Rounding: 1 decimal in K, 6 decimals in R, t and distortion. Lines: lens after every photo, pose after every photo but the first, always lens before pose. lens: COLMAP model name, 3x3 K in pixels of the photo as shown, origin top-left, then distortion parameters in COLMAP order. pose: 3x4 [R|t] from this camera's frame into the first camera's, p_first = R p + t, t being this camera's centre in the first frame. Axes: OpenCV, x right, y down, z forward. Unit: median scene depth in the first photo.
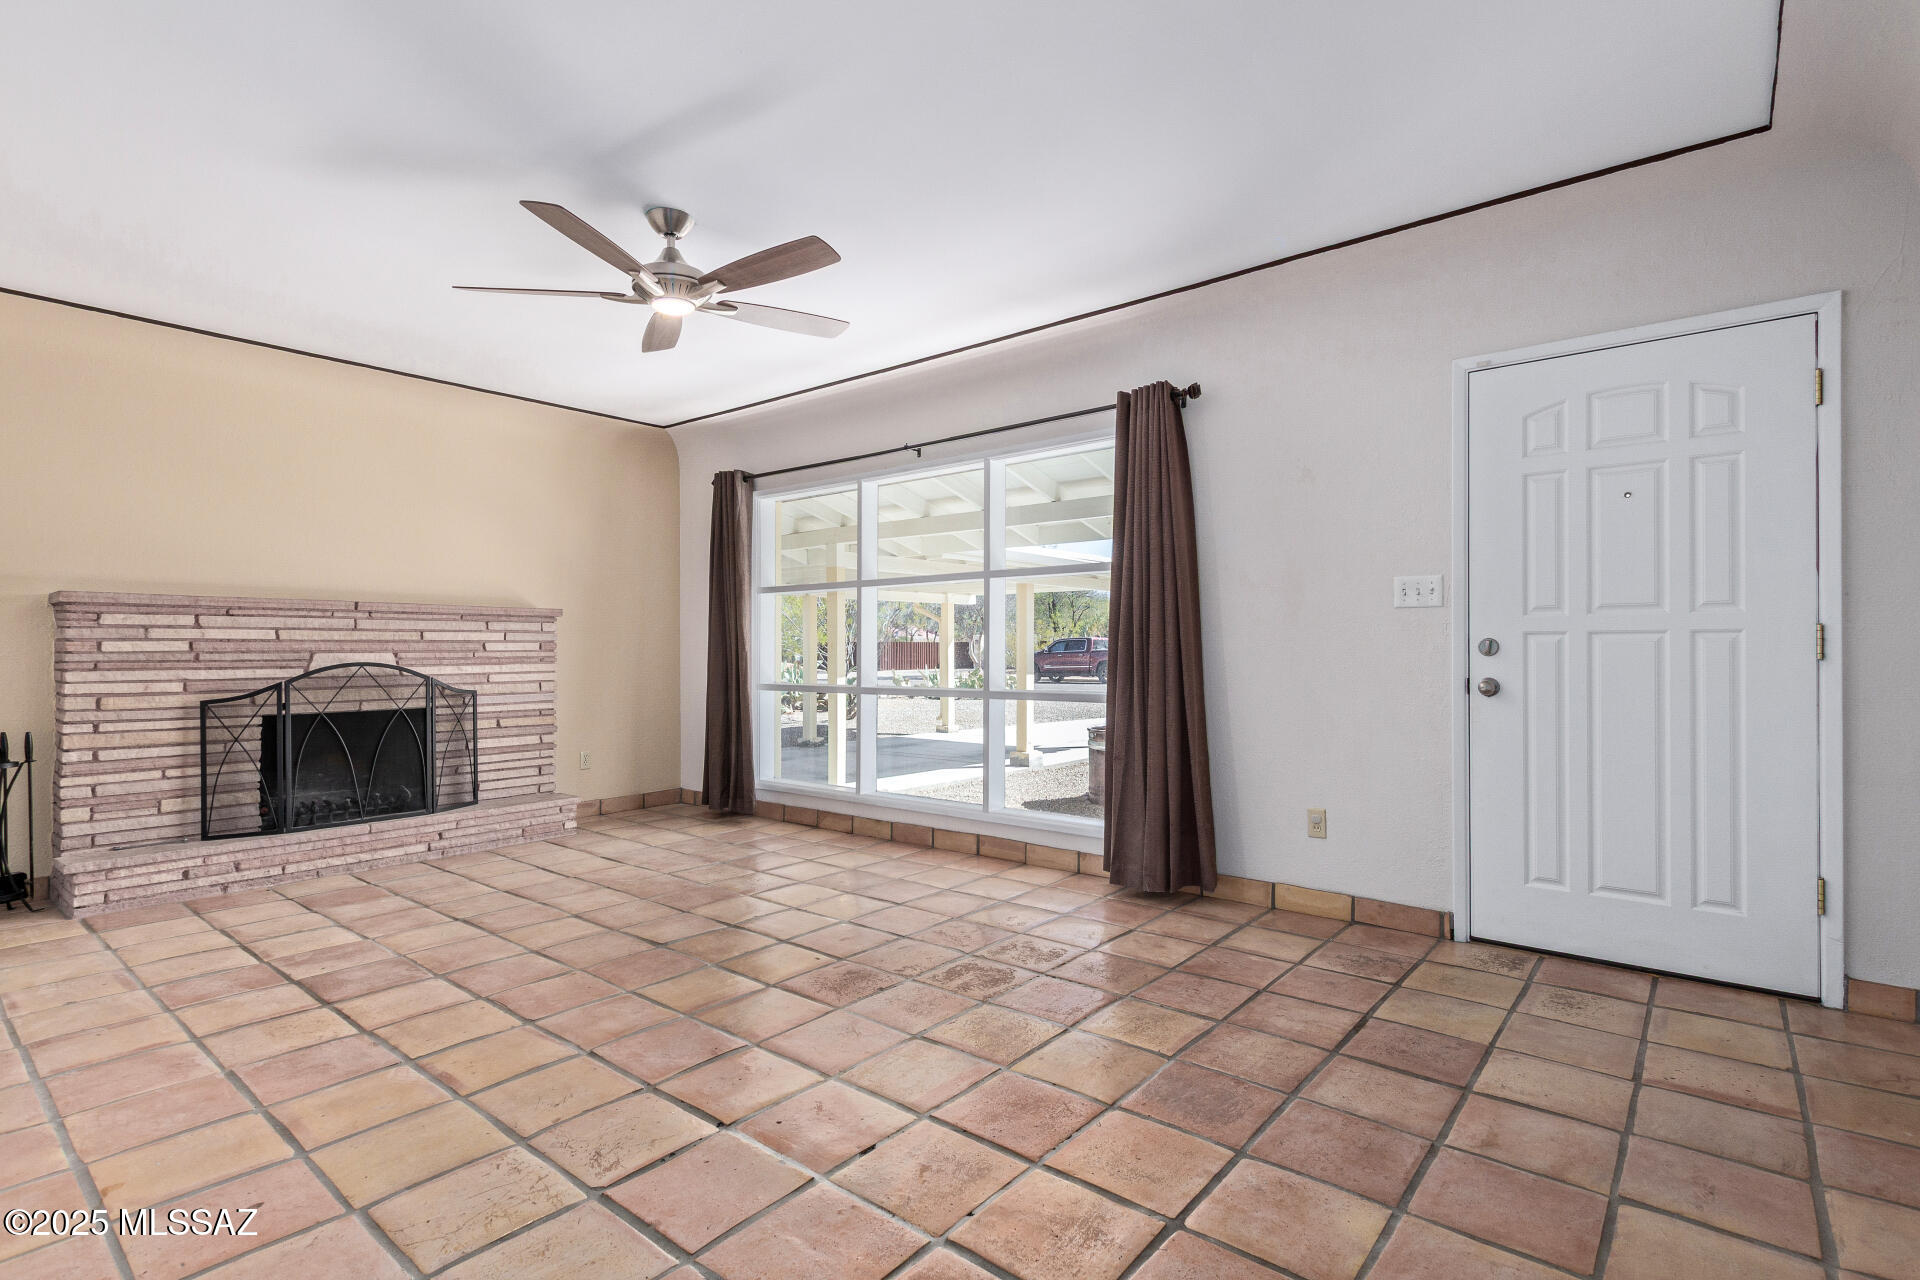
lens RADIAL K [[917.6, 0, 979.2], [0, 917.6, 641.9], [0, 0, 1]] dist [0.004723, -0.002263]
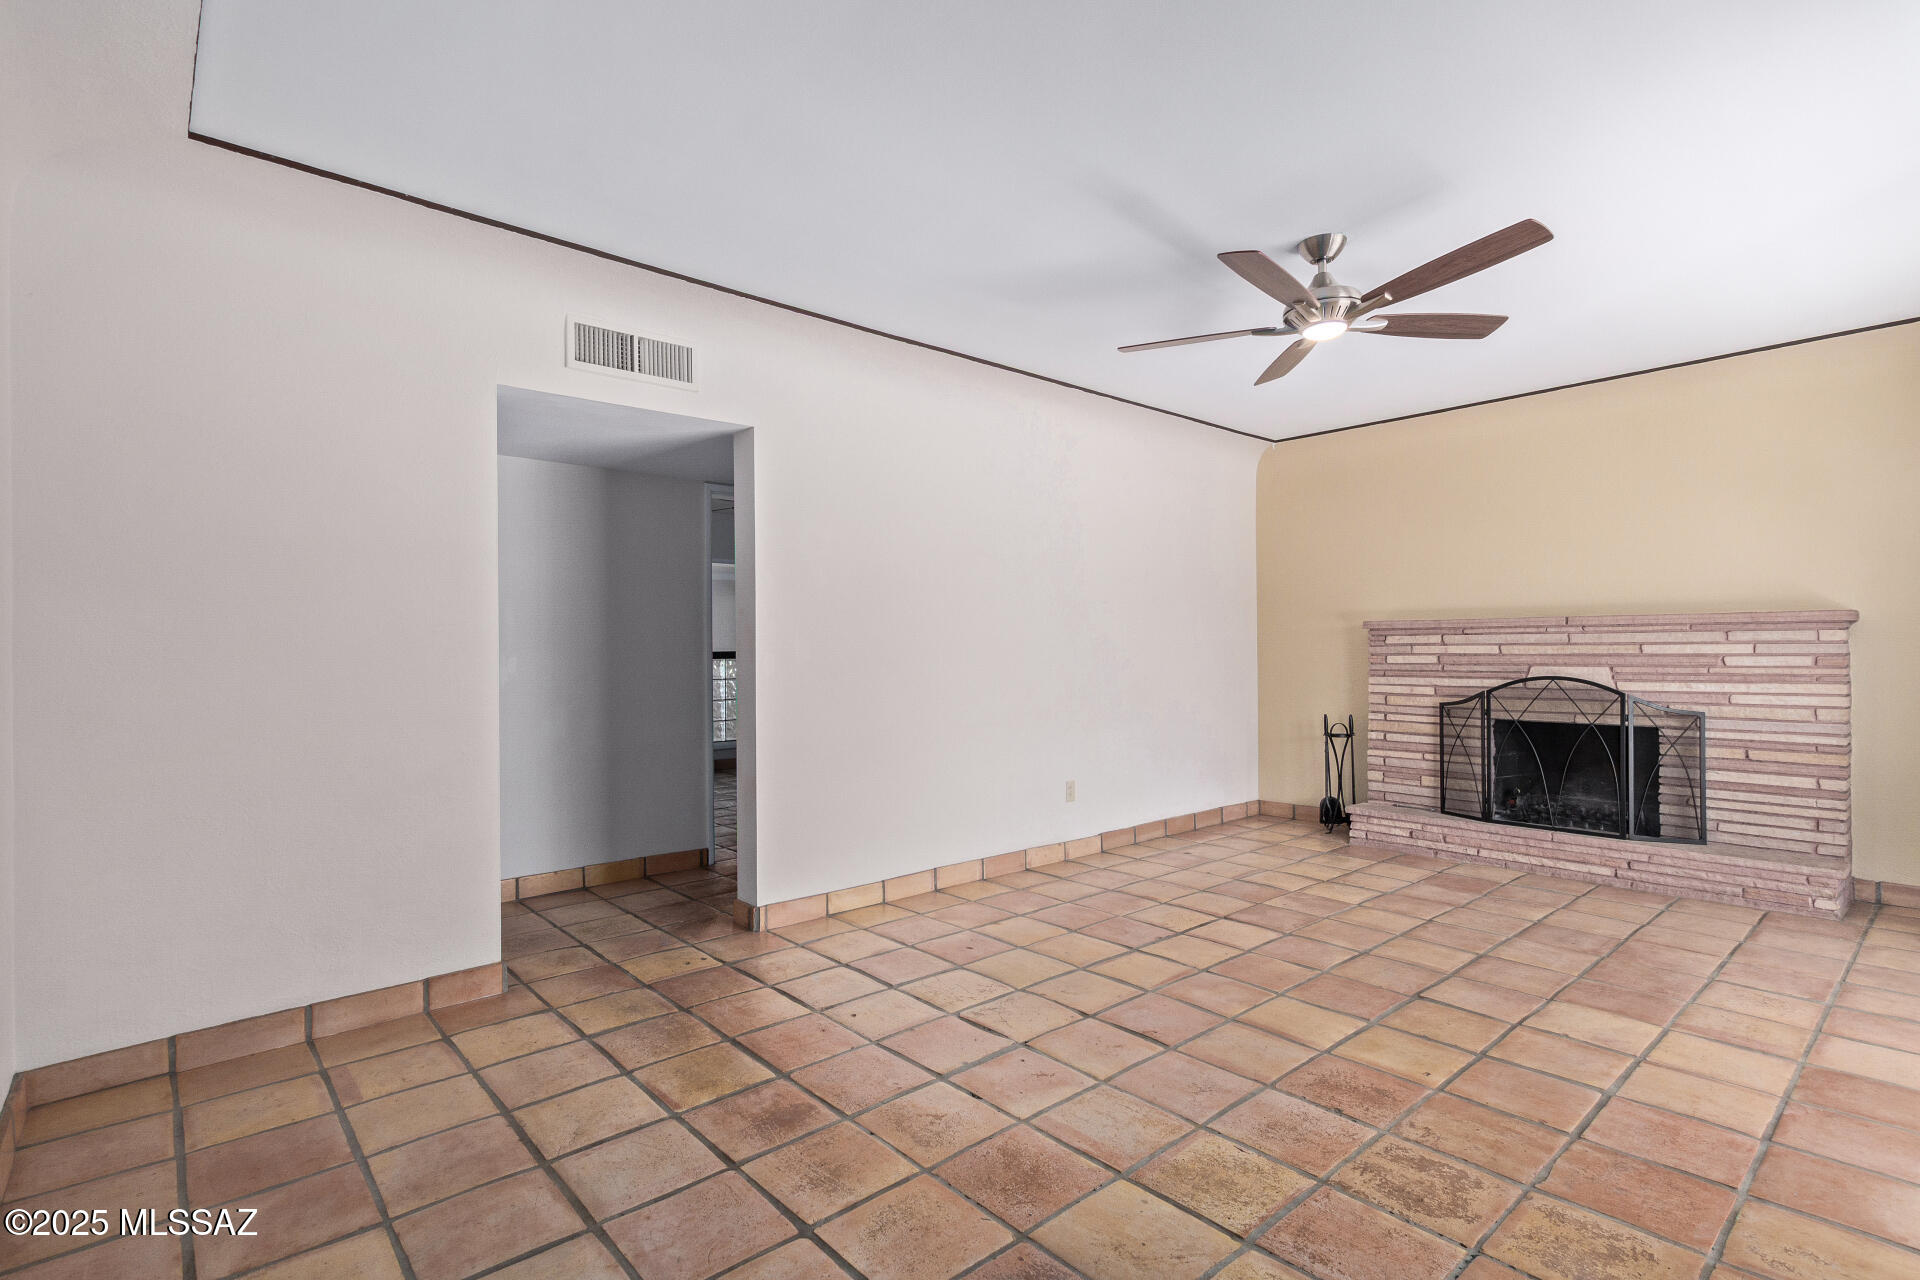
lens RADIAL K [[917.6, 0, 954.9], [0, 917.6, 643.9], [0, 0, 1]] dist [0.004723, -0.002263]
pose [[-0.179873, -0.000041, -0.983690, 0.518404], [0.014132, 0.999897, -0.002626, -0.022919], [0.983588, -0.014374, -0.179854, 0.571745]]
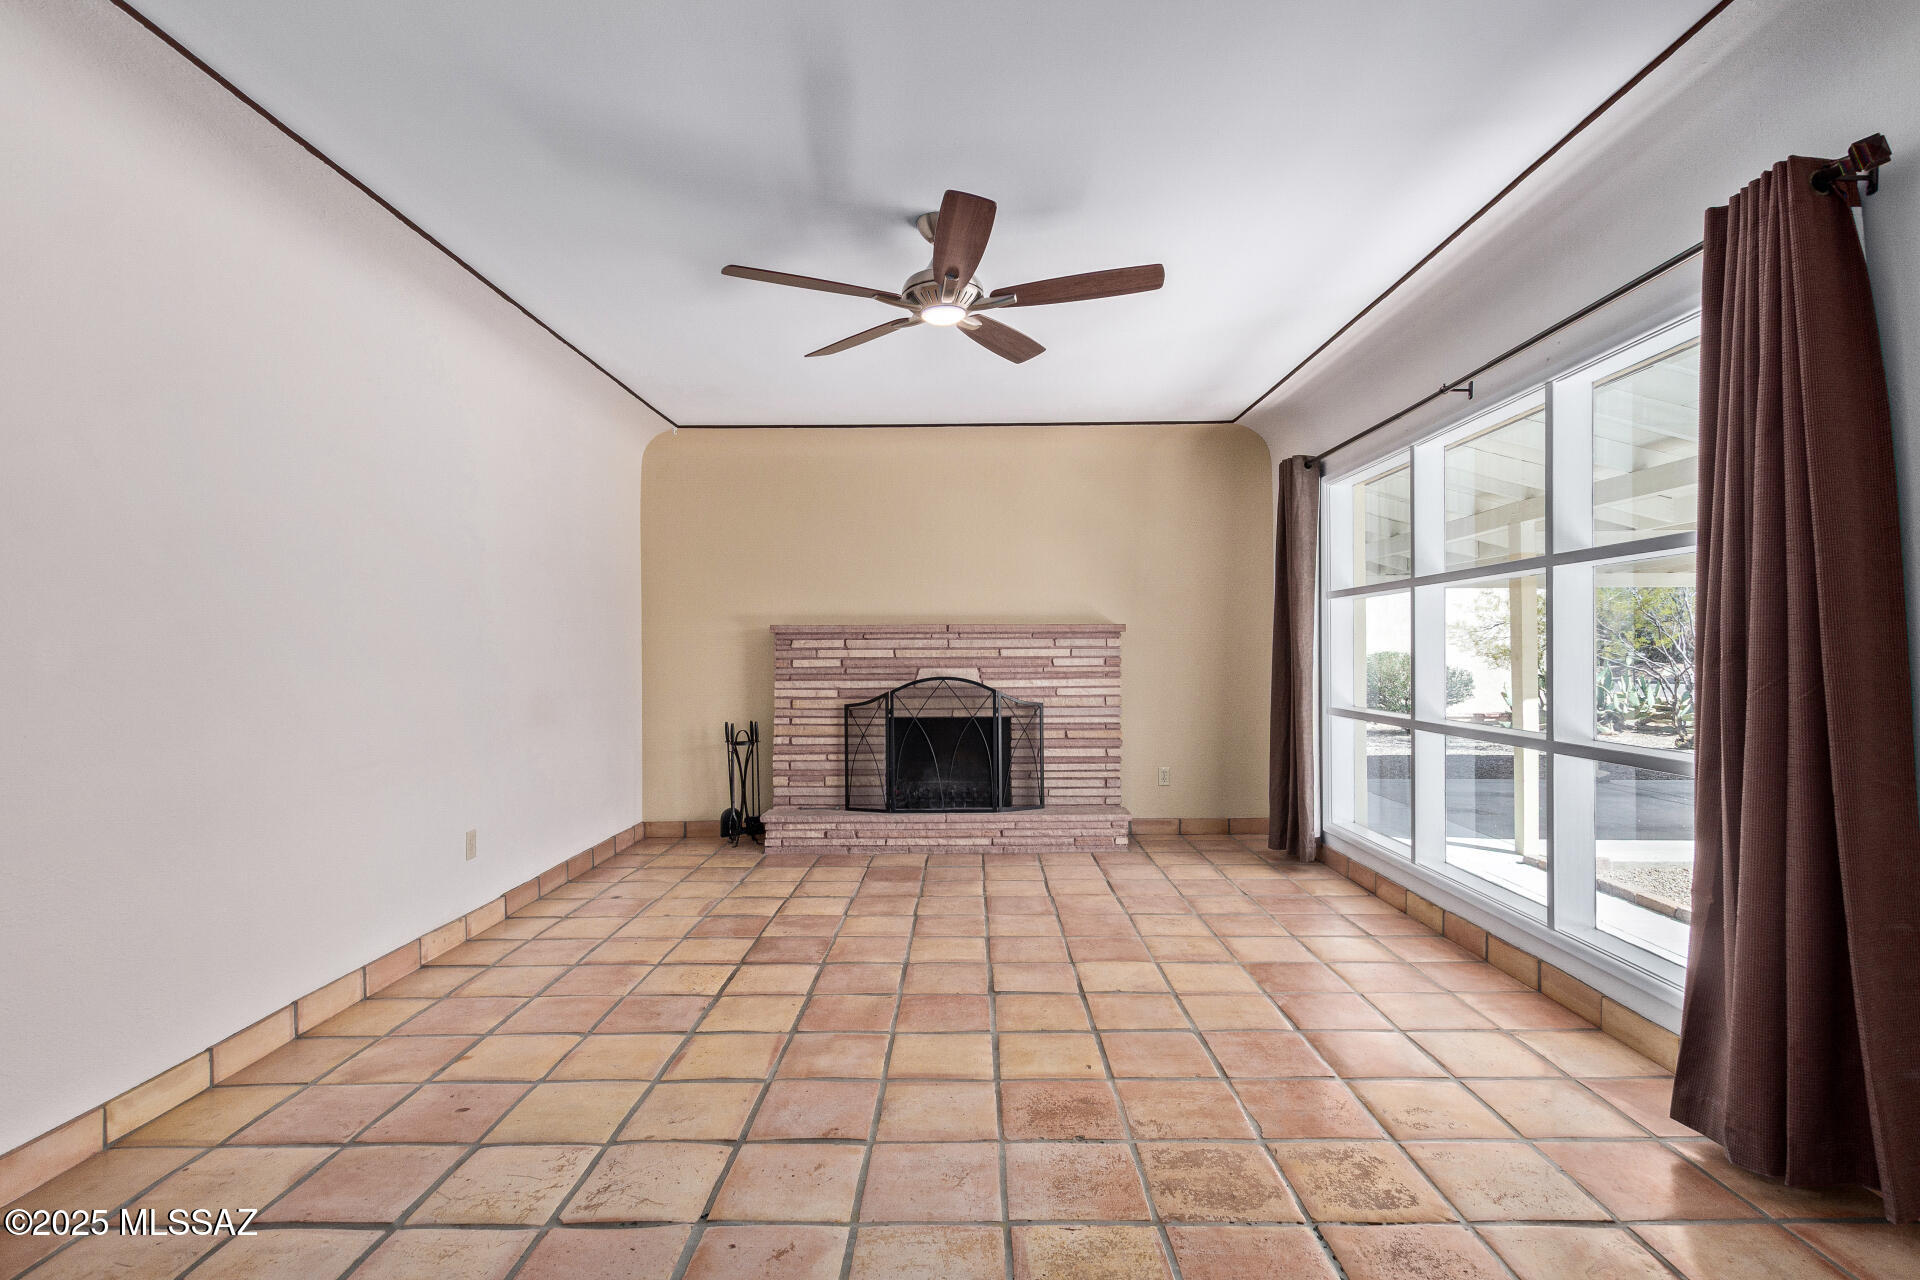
lens RADIAL K [[917.6, 0, 968.6], [0, 917.6, 642.3], [0, 0, 1]] dist [0.004723, -0.002263]
pose [[0.620422, -0.006785, -0.784239, 0.302157], [0.009275, 0.999956, -0.001313, -0.021988], [0.784213, -0.006459, 0.620458, 0.319959]]
